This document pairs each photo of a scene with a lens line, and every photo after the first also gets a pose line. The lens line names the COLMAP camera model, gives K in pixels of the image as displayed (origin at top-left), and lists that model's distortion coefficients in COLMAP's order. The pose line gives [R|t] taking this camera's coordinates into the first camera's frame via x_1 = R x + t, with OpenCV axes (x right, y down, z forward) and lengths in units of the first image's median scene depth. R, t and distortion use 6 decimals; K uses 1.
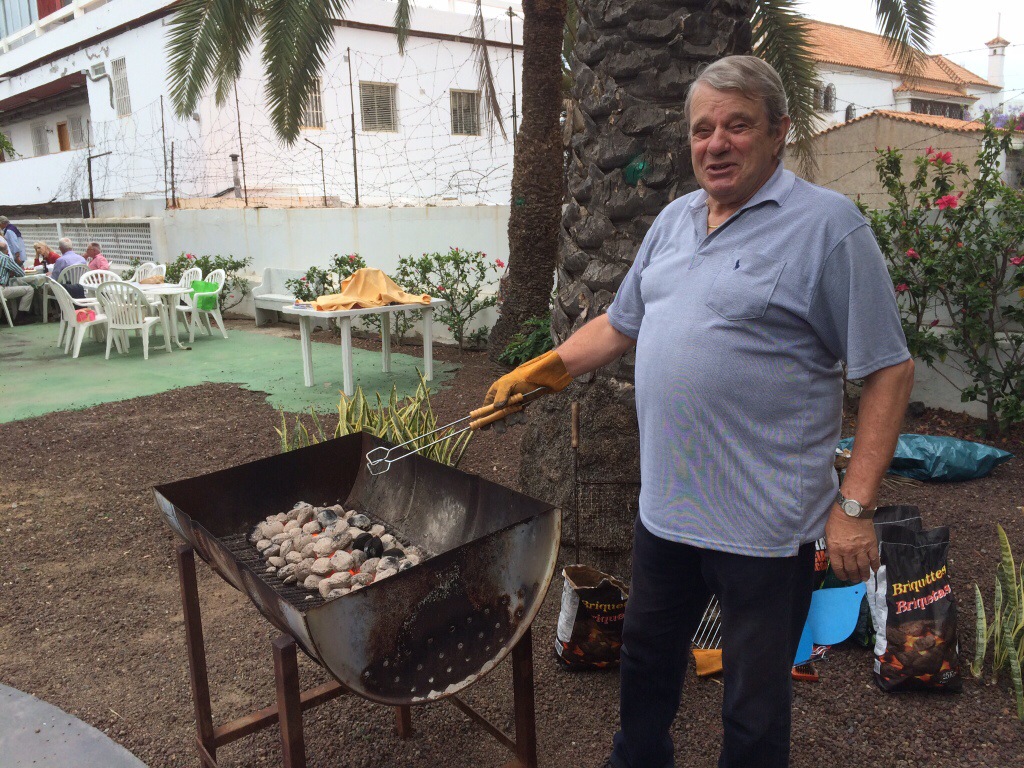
lens RADIAL K [[894.7, 0, 513.5], [0, 894.7, 384.9], [0, 0, 1]] dist [0.065813, -0.010077]
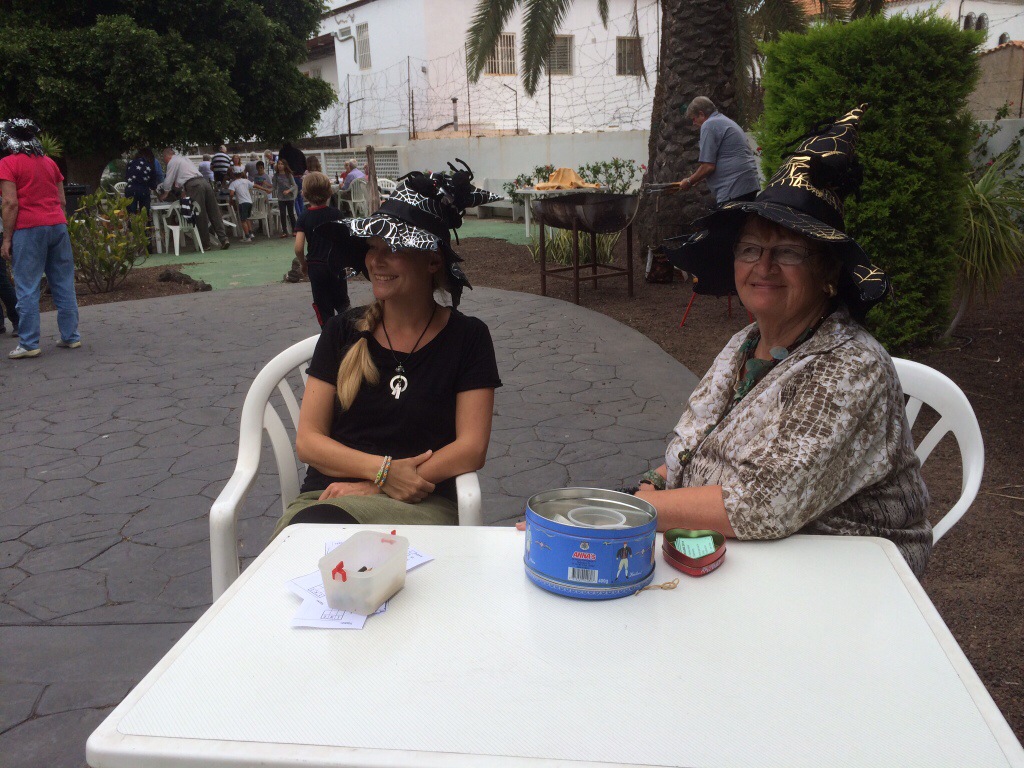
lens RADIAL K [[894.7, 0, 514.6], [0, 894.7, 386.5], [0, 0, 1]] dist [0.065813, -0.010077]
pose [[0.984971, 0.036853, -0.168741, 0.036240], [-0.025147, 0.997160, 0.070996, 0.123556], [0.170879, -0.065685, 0.983100, -0.538193]]
